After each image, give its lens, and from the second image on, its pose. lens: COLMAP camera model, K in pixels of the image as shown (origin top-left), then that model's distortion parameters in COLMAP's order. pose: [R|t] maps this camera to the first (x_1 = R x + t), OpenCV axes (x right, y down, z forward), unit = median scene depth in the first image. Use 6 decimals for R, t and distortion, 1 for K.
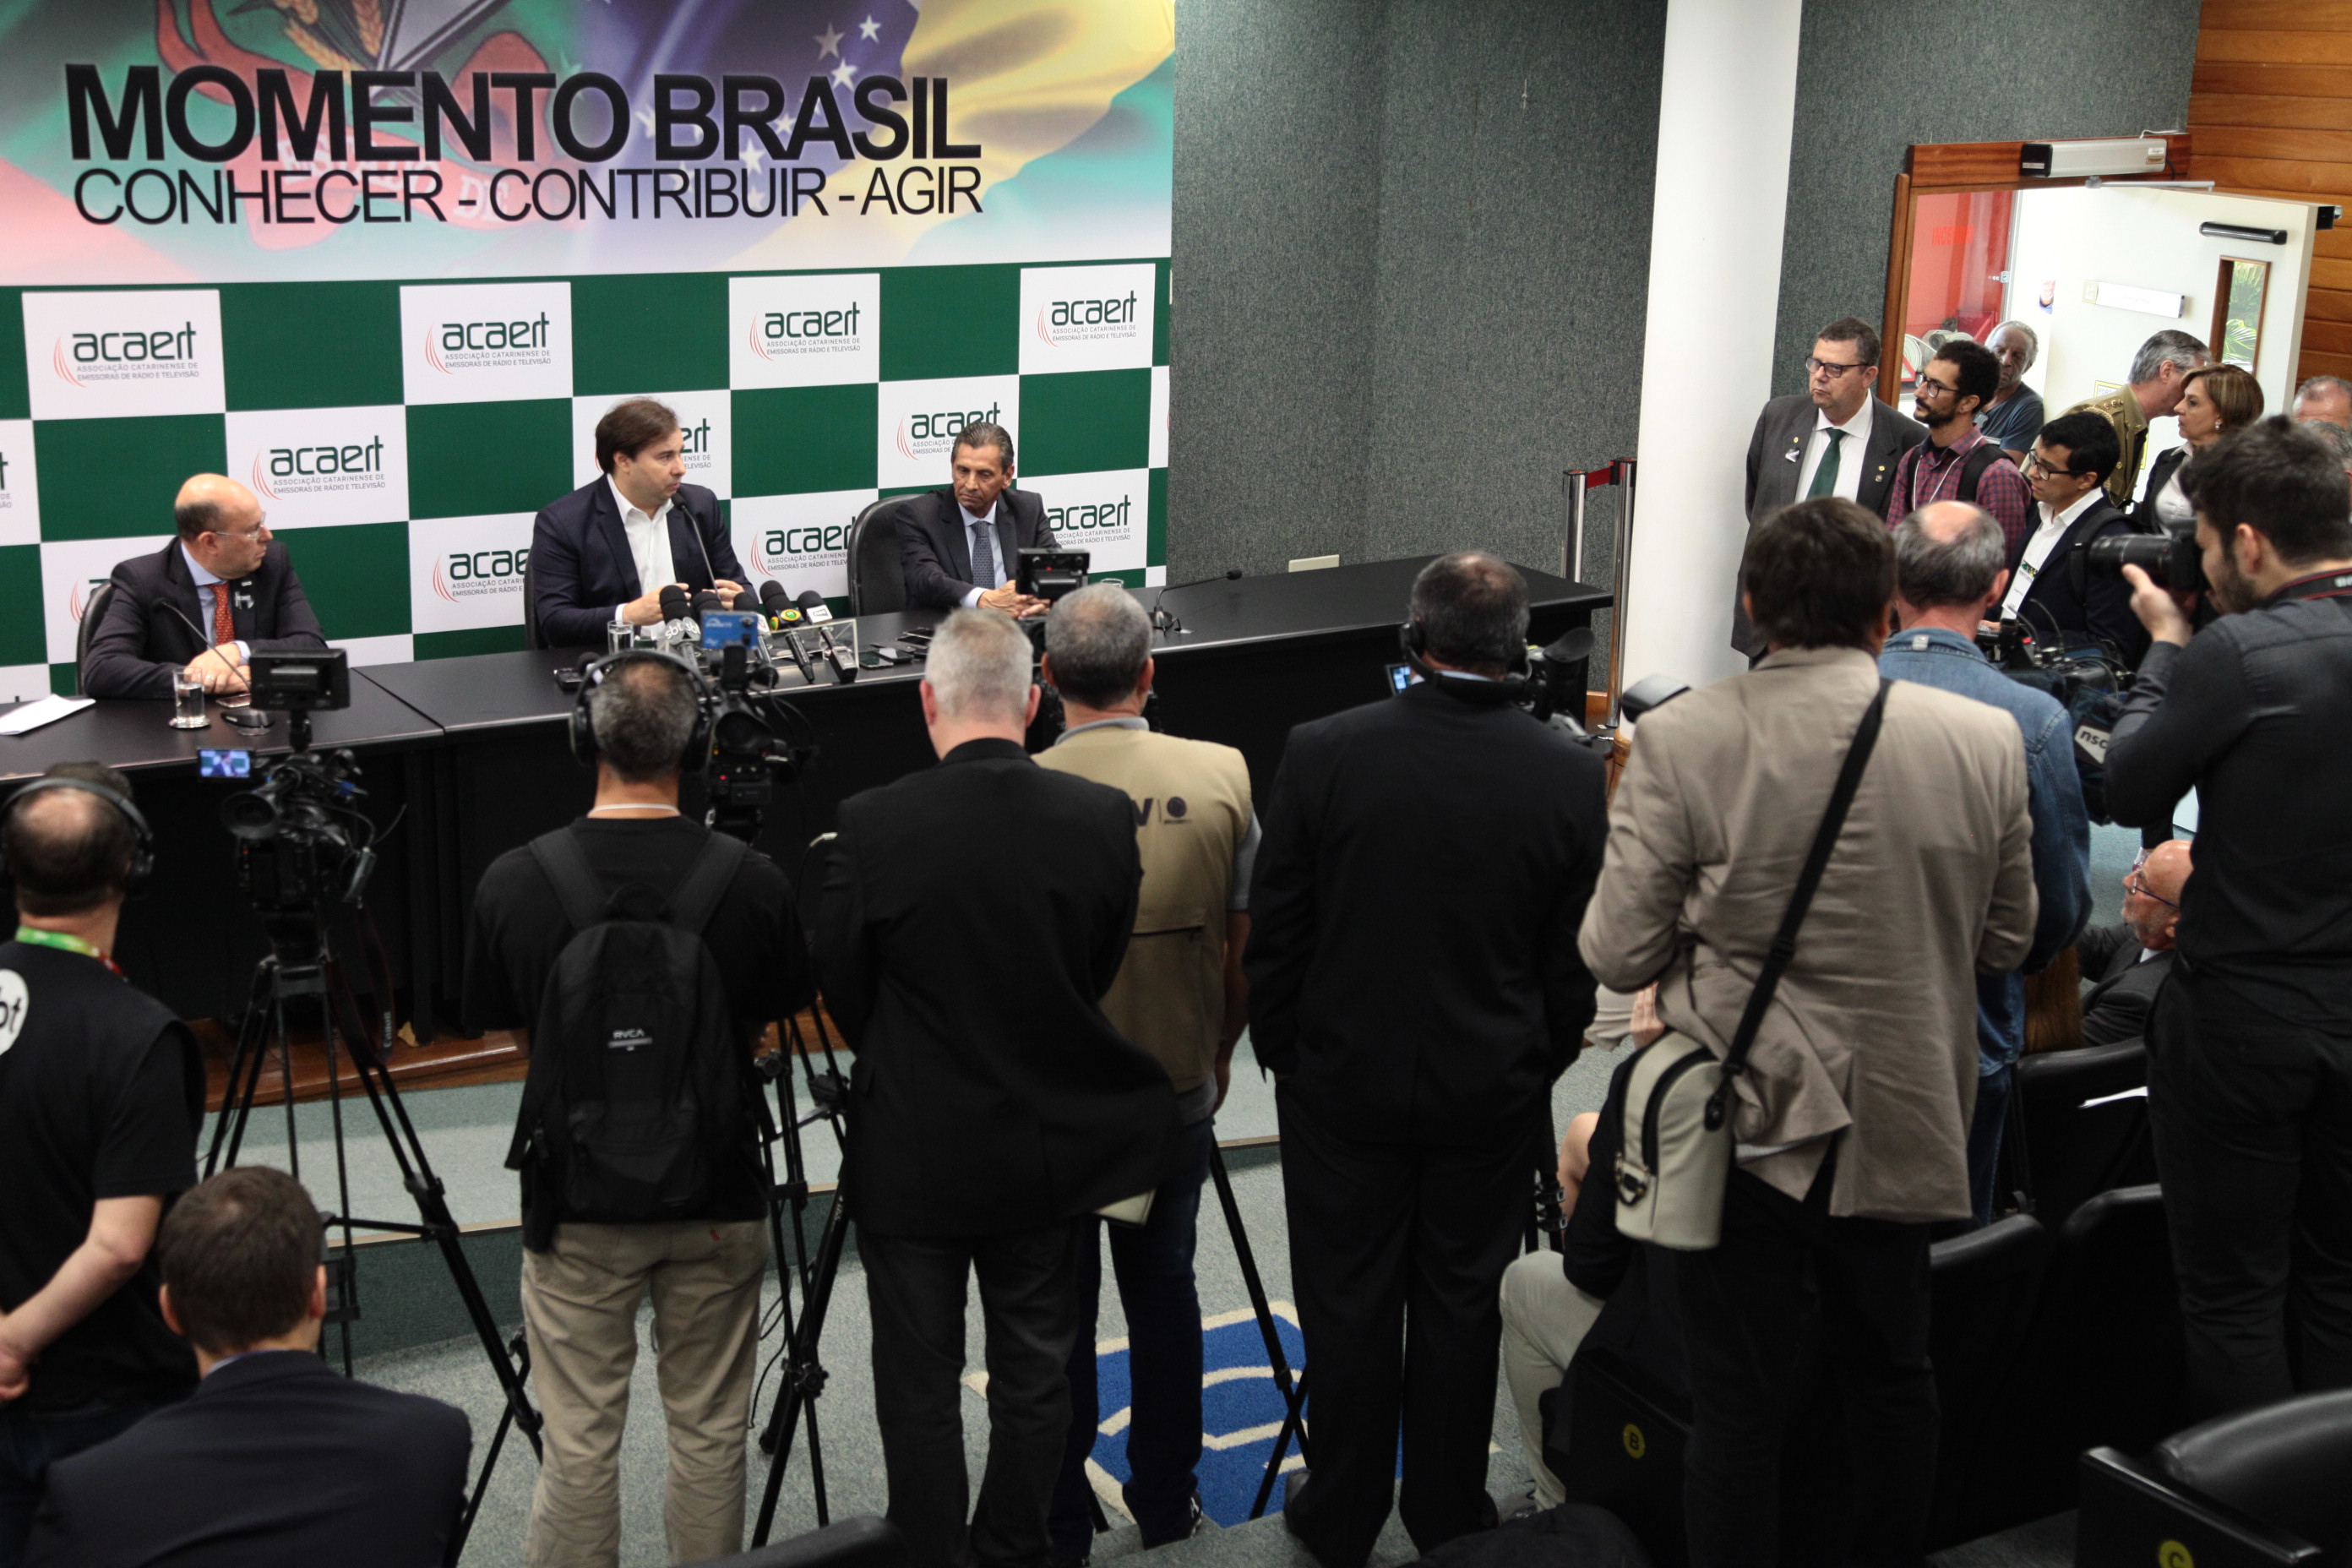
lens RADIAL K [[3046.3, 0, 1151.8], [0, 3046.3, 784.8], [0, 0, 1]] dist [0.171676, 0.000000]
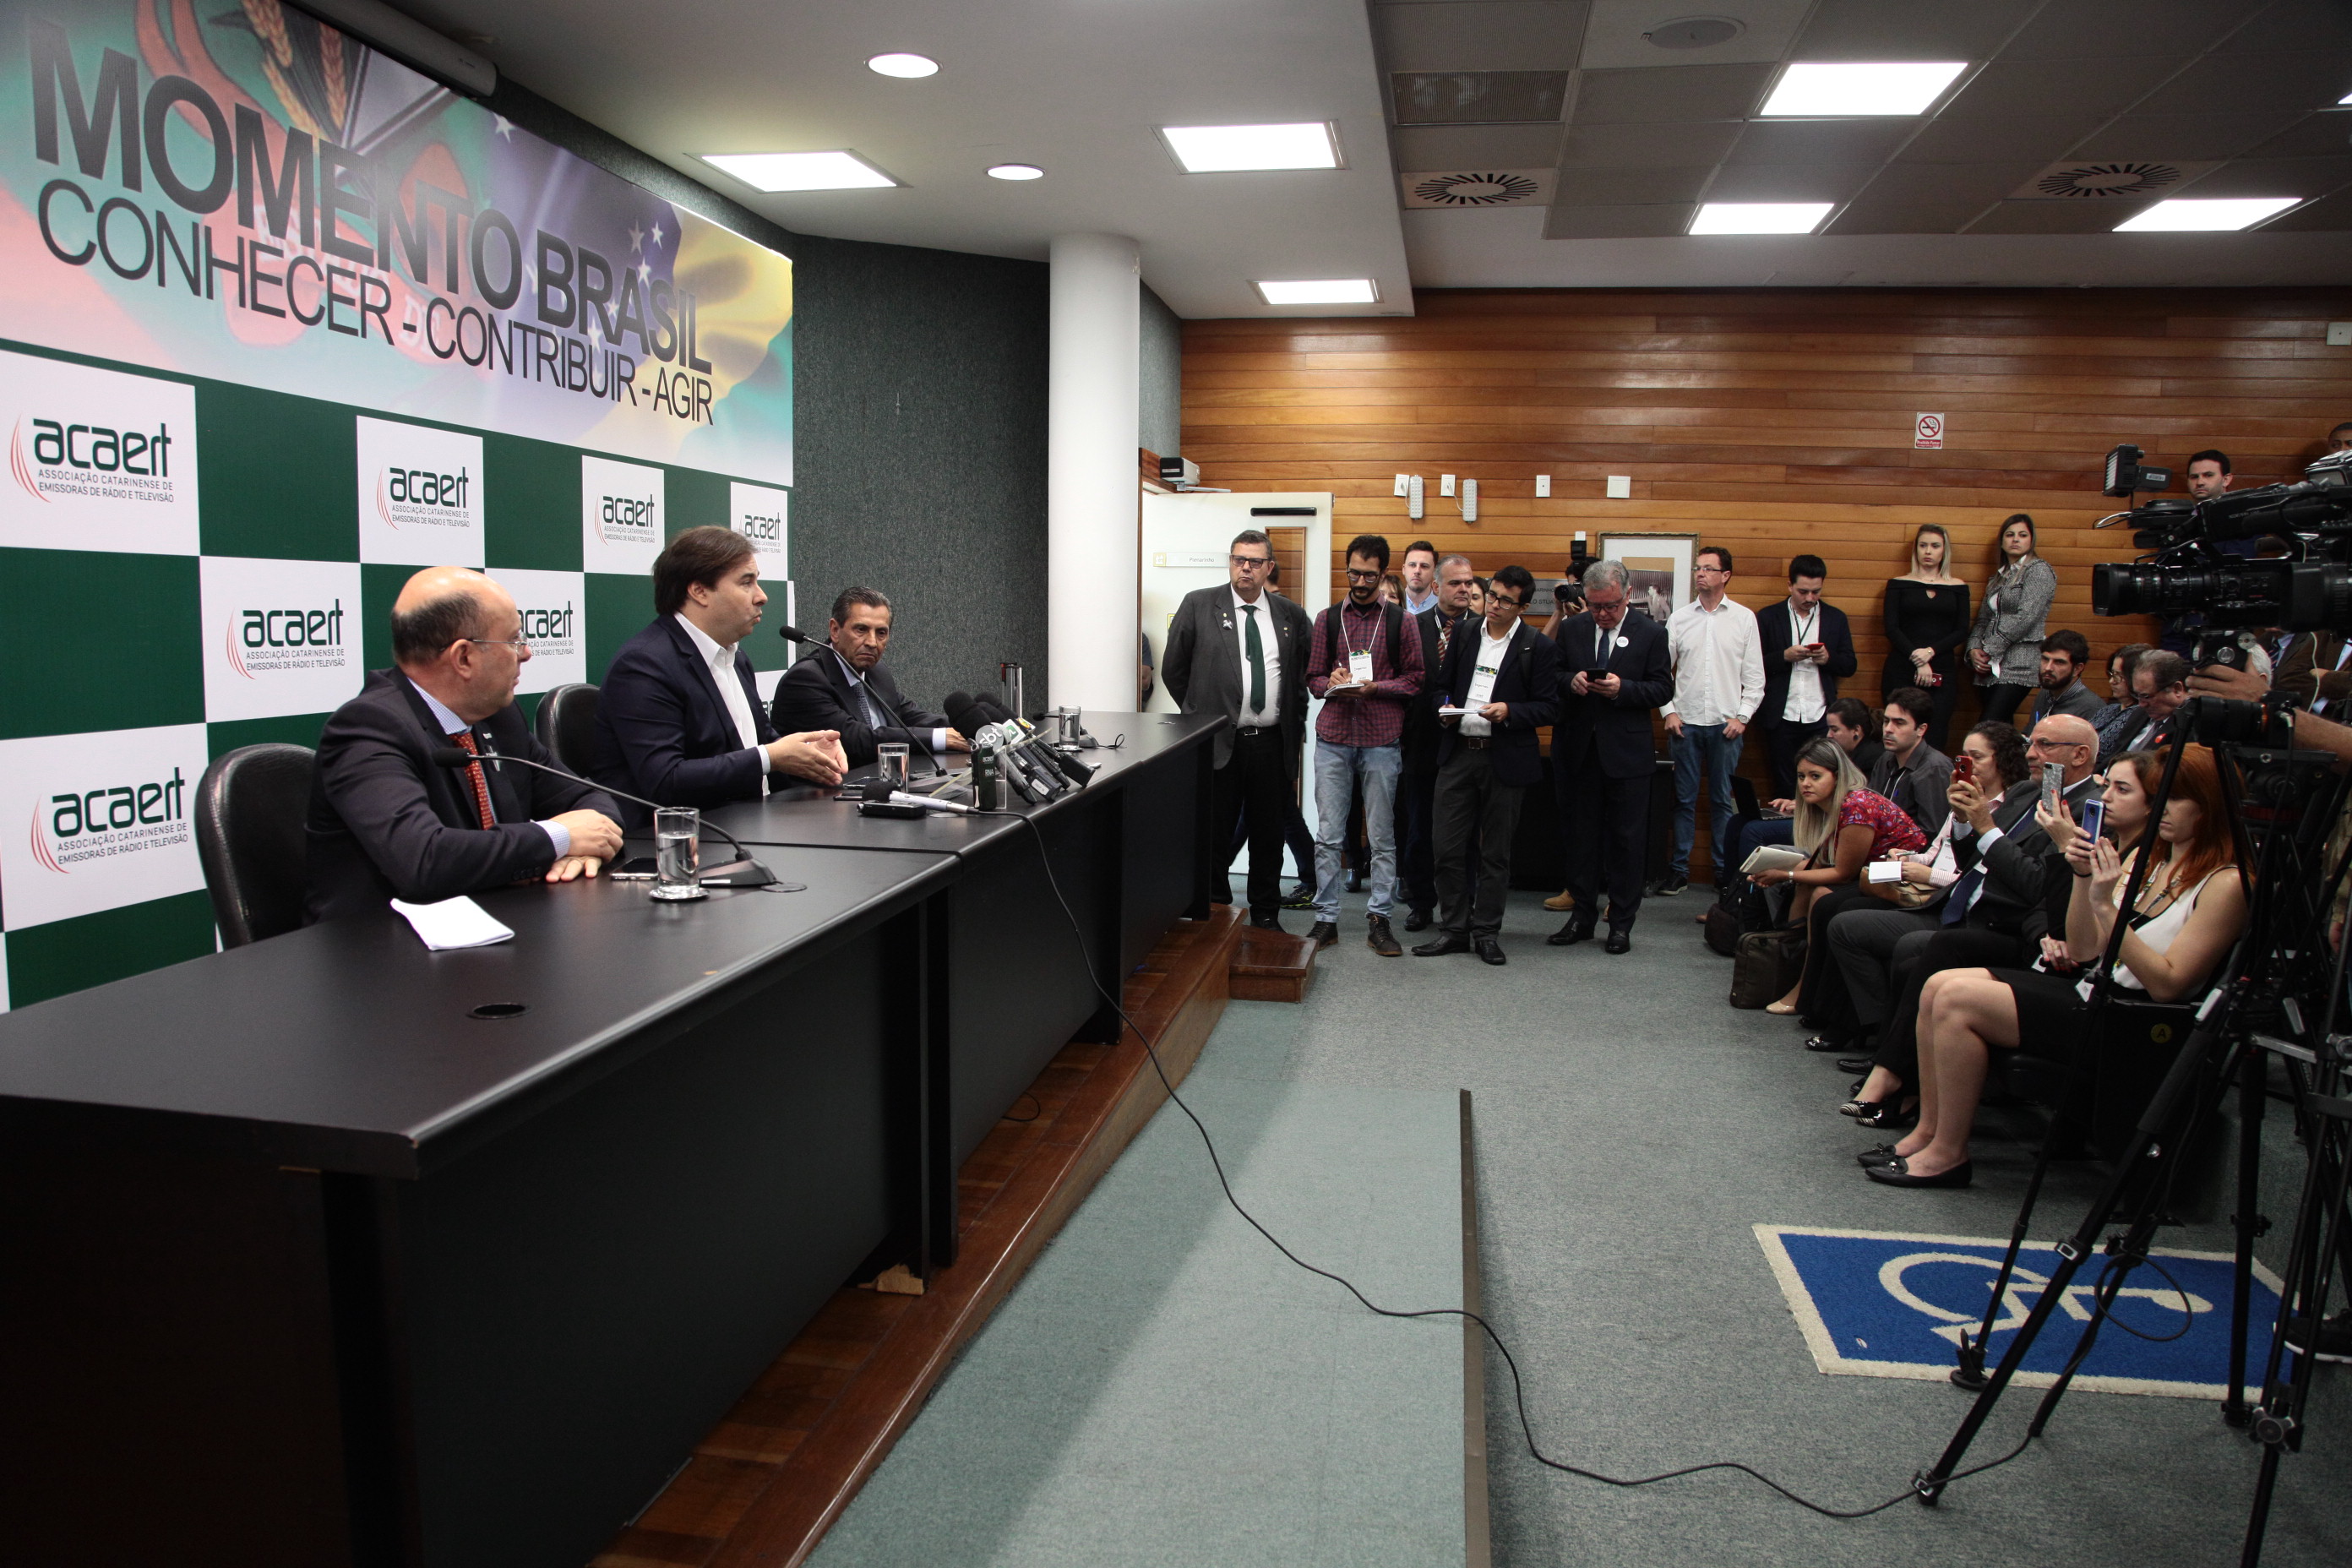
lens RADIAL K [[1621.8, 0, 1185.4], [0, 1621.8, 789.2], [0, 0, 1]] dist [-0.059519, 0.043947]
pose [[0.672661, -0.104398, 0.732549, -0.407171], [0.200404, 0.978700, -0.044543, -0.002689], [-0.712296, 0.176768, 0.679255, 0.566688]]
